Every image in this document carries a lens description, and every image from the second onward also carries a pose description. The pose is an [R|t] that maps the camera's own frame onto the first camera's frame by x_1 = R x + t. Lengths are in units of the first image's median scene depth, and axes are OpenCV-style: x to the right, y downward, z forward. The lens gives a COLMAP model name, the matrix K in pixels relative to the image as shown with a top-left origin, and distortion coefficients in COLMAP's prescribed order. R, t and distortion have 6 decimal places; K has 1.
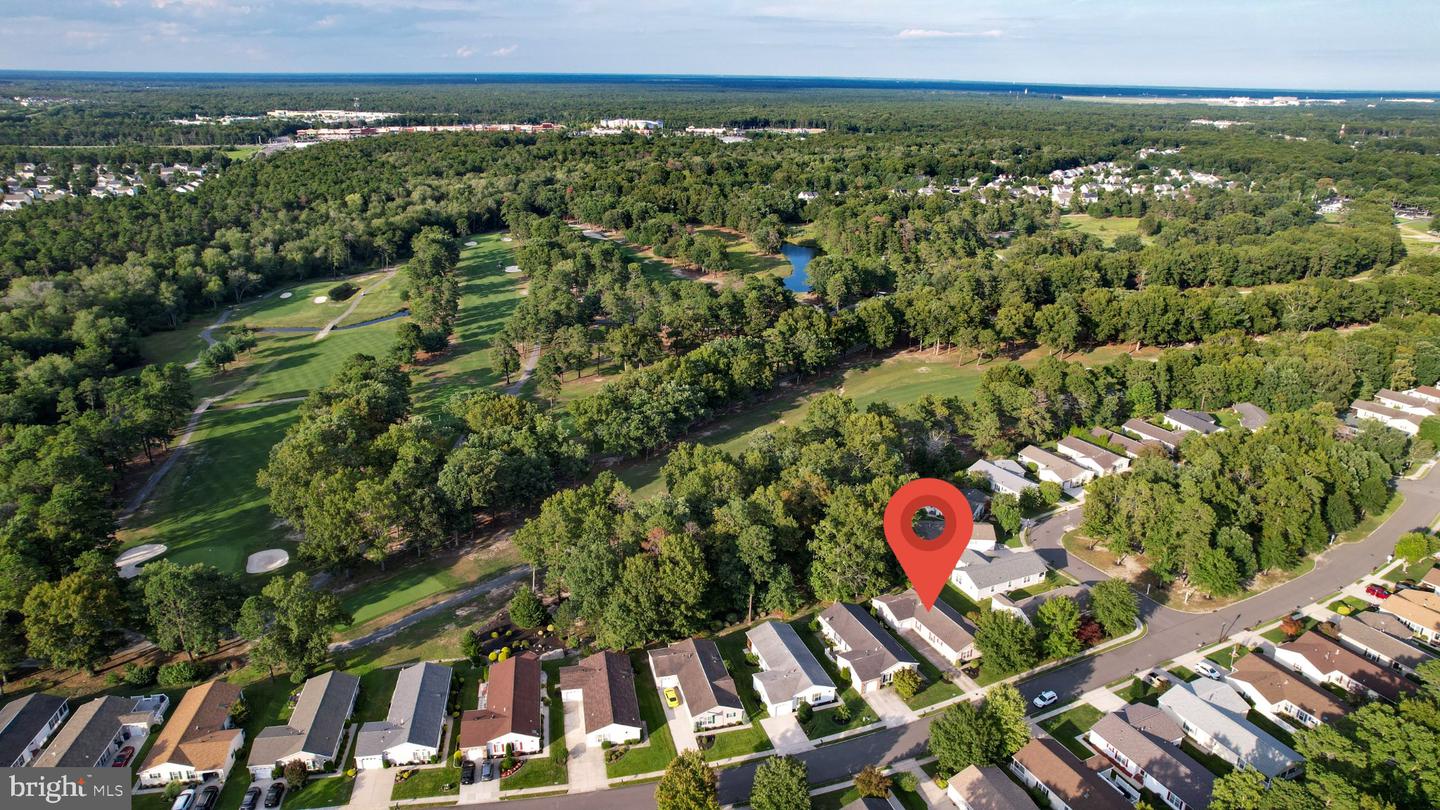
lens RADIAL K [[917.4, 0, 720.0], [0, 917.4, 405.0], [0, 0, 1]] dist [-0.088781, 0.083734]
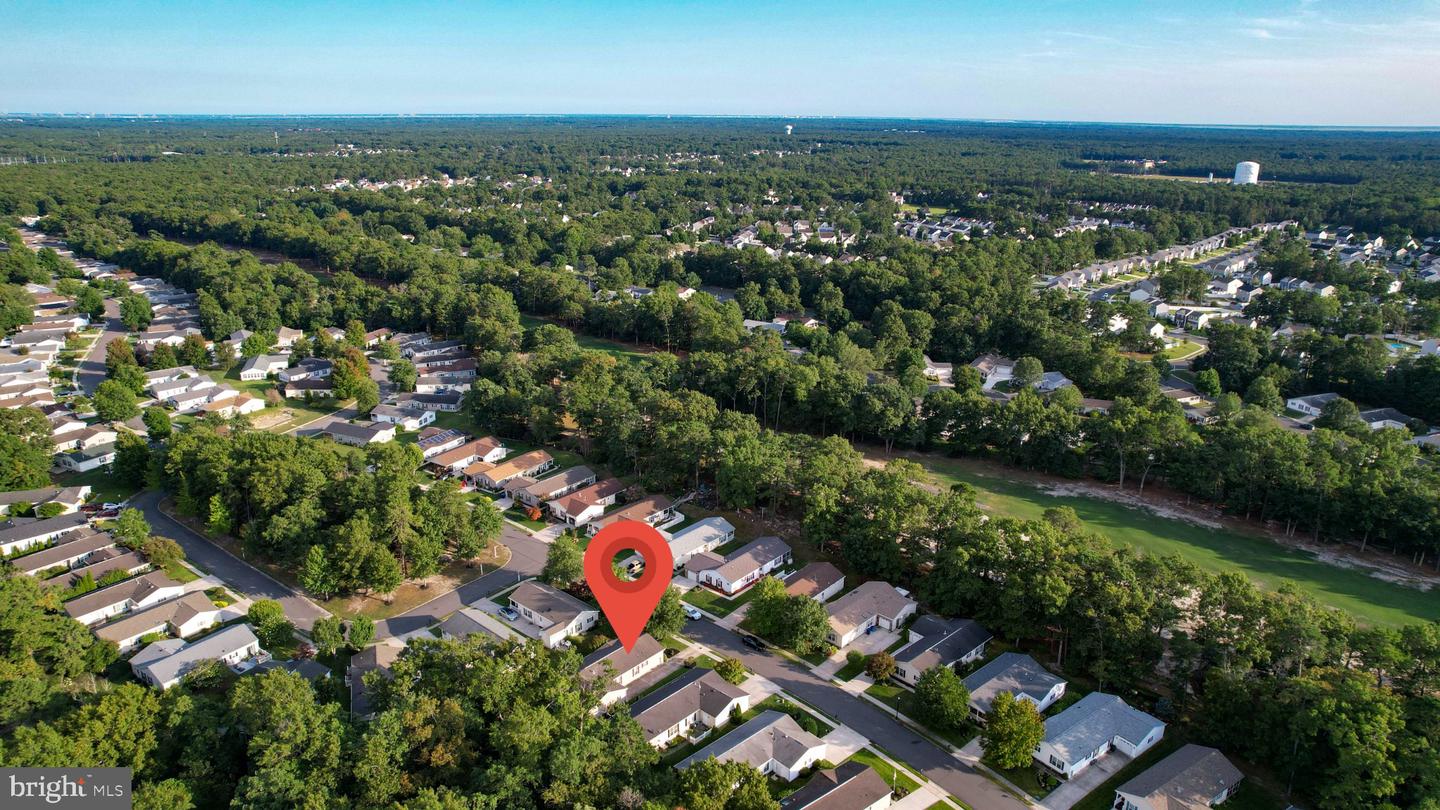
lens RADIAL K [[917.4, 0, 720.0], [0, 917.4, 405.0], [0, 0, 1]] dist [-0.088781, 0.083734]
pose [[-0.399018, -0.299811, 0.866544, -0.162754], [0.305484, 0.847582, 0.433917, -0.109532], [-0.864560, 0.437856, -0.246613, 0.313667]]
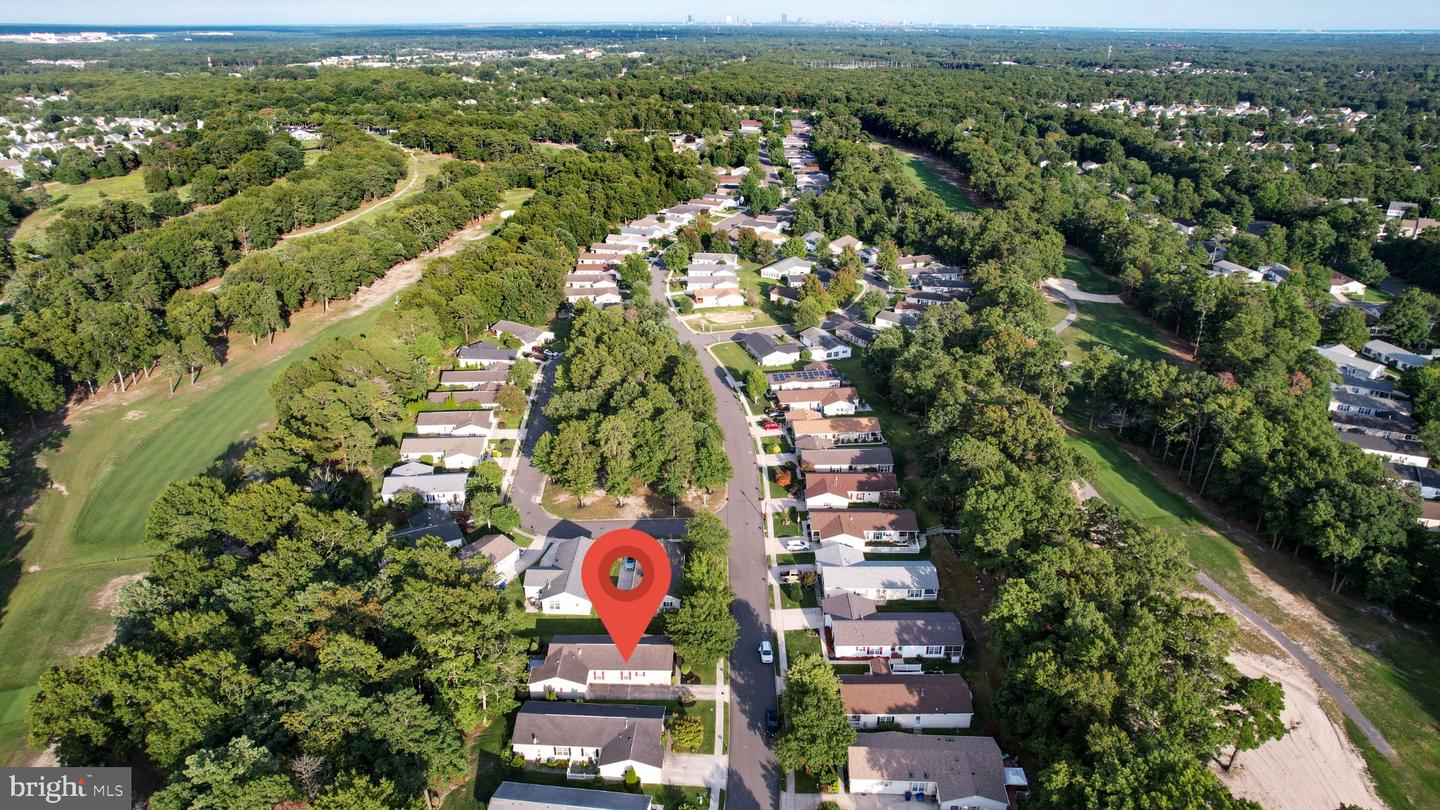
lens RADIAL K [[917.4, 0, 720.0], [0, 917.4, 405.0], [0, 0, 1]] dist [-0.088781, 0.083734]
pose [[0.436339, -0.365338, 0.822275, -0.098712], [0.313118, 0.918394, 0.241887, -0.044936], [-0.843543, 0.151925, 0.515125, 0.139202]]
